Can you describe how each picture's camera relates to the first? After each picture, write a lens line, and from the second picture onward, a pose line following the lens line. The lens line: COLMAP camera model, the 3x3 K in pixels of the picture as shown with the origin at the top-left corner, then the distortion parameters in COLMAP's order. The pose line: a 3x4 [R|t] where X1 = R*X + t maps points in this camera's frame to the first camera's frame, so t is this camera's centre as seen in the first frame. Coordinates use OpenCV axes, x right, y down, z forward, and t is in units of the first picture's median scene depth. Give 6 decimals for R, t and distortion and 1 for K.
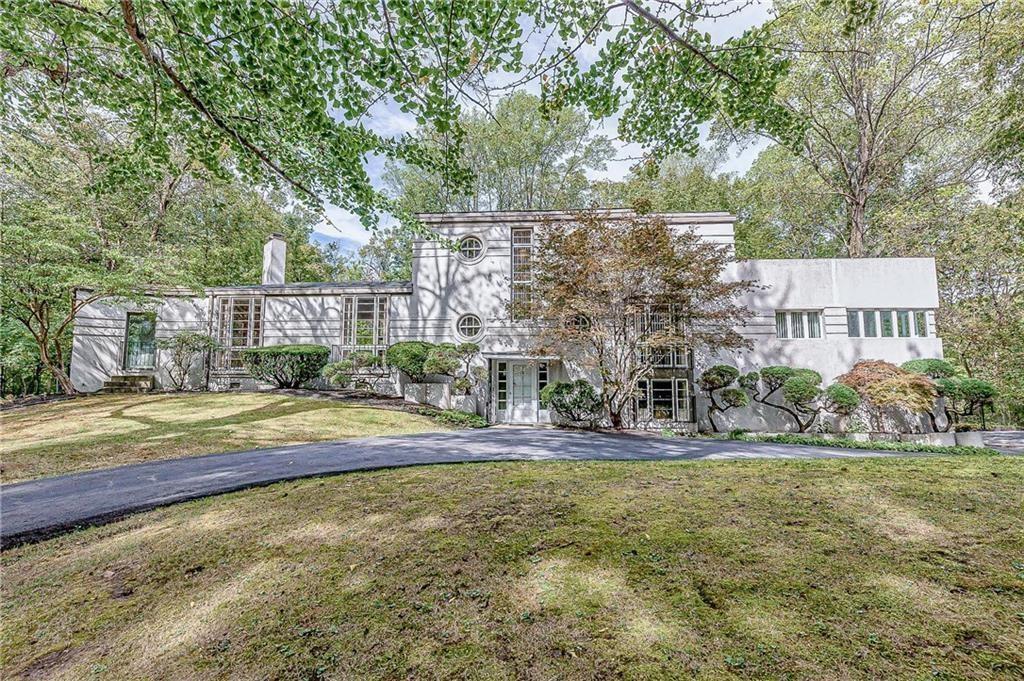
lens RADIAL K [[459.3, 0, 512.0], [0, 459.3, 340.5], [0, 0, 1]] dist [-0.000540, 0.000143]
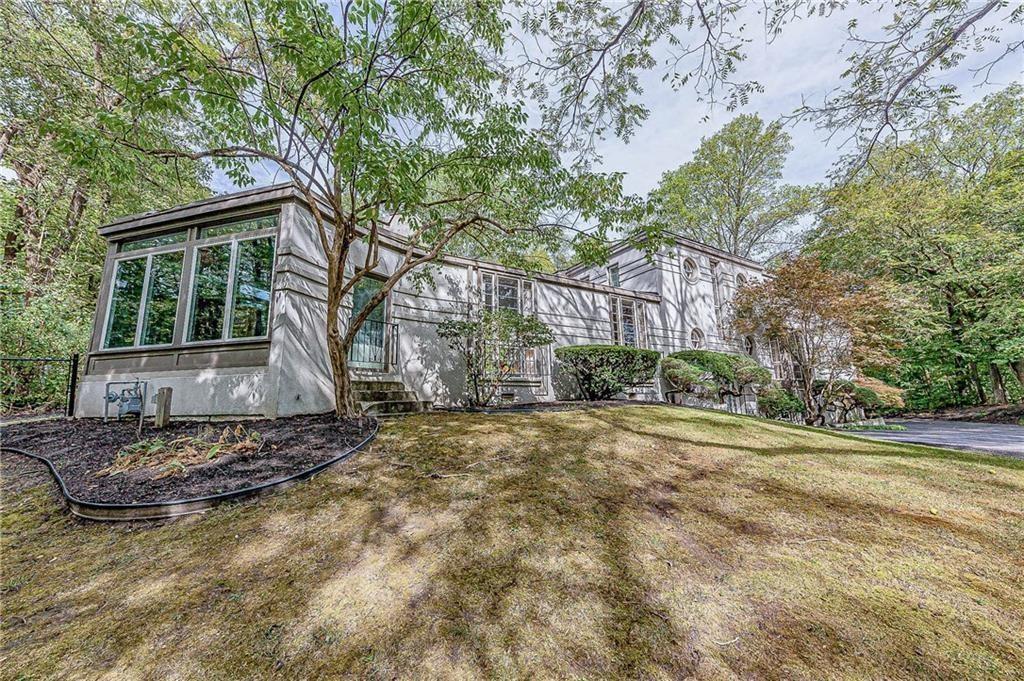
lens RADIAL K [[350.8, 0, 509.0], [0, 350.8, 342.0], [0, 0, 1]] dist [0.011128, -0.003806]
pose [[0.829902, 0.077233, 0.552537, -0.912889], [-0.042389, 0.996238, -0.075585, 0.054508], [-0.556296, 0.039307, 0.830054, 0.547262]]
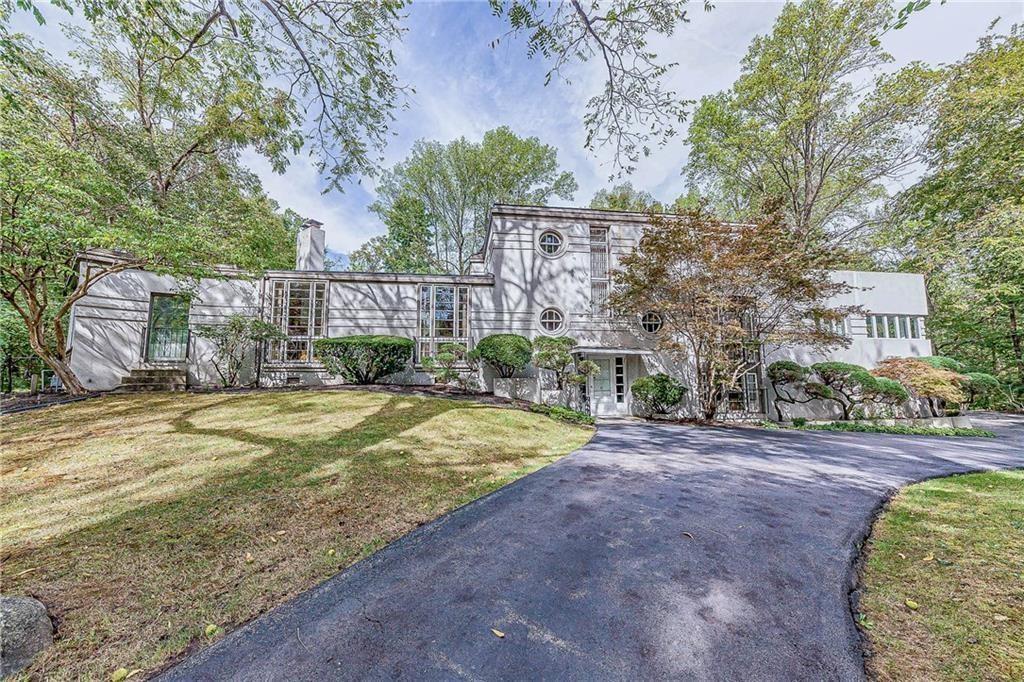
lens RADIAL K [[350.8, 0, 509.0], [0, 350.8, 342.5], [0, 0, 1]] dist [0.011128, -0.003806]
pose [[0.982398, 0.015257, 0.186174, -0.327098], [-0.016781, 0.999837, 0.006613, 0.013619], [-0.186043, -0.009621, 0.982495, 0.258803]]
